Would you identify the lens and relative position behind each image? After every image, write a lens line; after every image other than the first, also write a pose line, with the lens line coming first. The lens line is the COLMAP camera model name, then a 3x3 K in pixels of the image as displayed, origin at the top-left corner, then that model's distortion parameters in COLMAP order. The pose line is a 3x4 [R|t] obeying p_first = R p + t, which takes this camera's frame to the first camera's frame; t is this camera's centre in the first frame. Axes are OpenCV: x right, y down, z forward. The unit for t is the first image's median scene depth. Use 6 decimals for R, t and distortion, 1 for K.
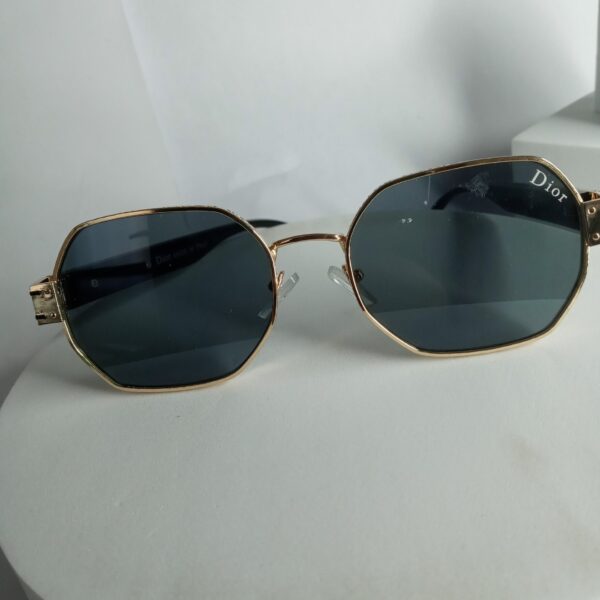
lens RADIAL K [[688.7, 0, 298.9], [0, 688.7, 296.5], [0, 0, 1]] dist [-0.029494, 0.000000]
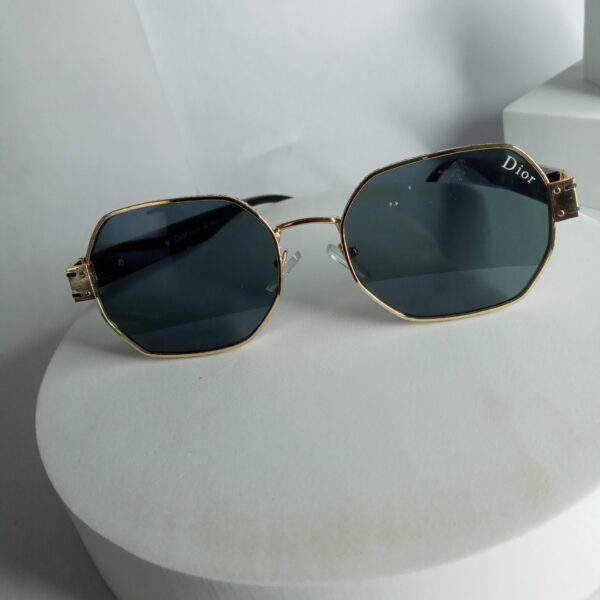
lens RADIAL K [[688.7, 0, 298.3], [0, 688.7, 303.1], [0, 0, 1]] dist [-0.029494, 0.000000]
pose [[0.999390, -0.025333, -0.024040, 0.020942], [0.027094, 0.996740, 0.075994, -0.034672], [0.022036, -0.076599, 0.996818, -0.139223]]
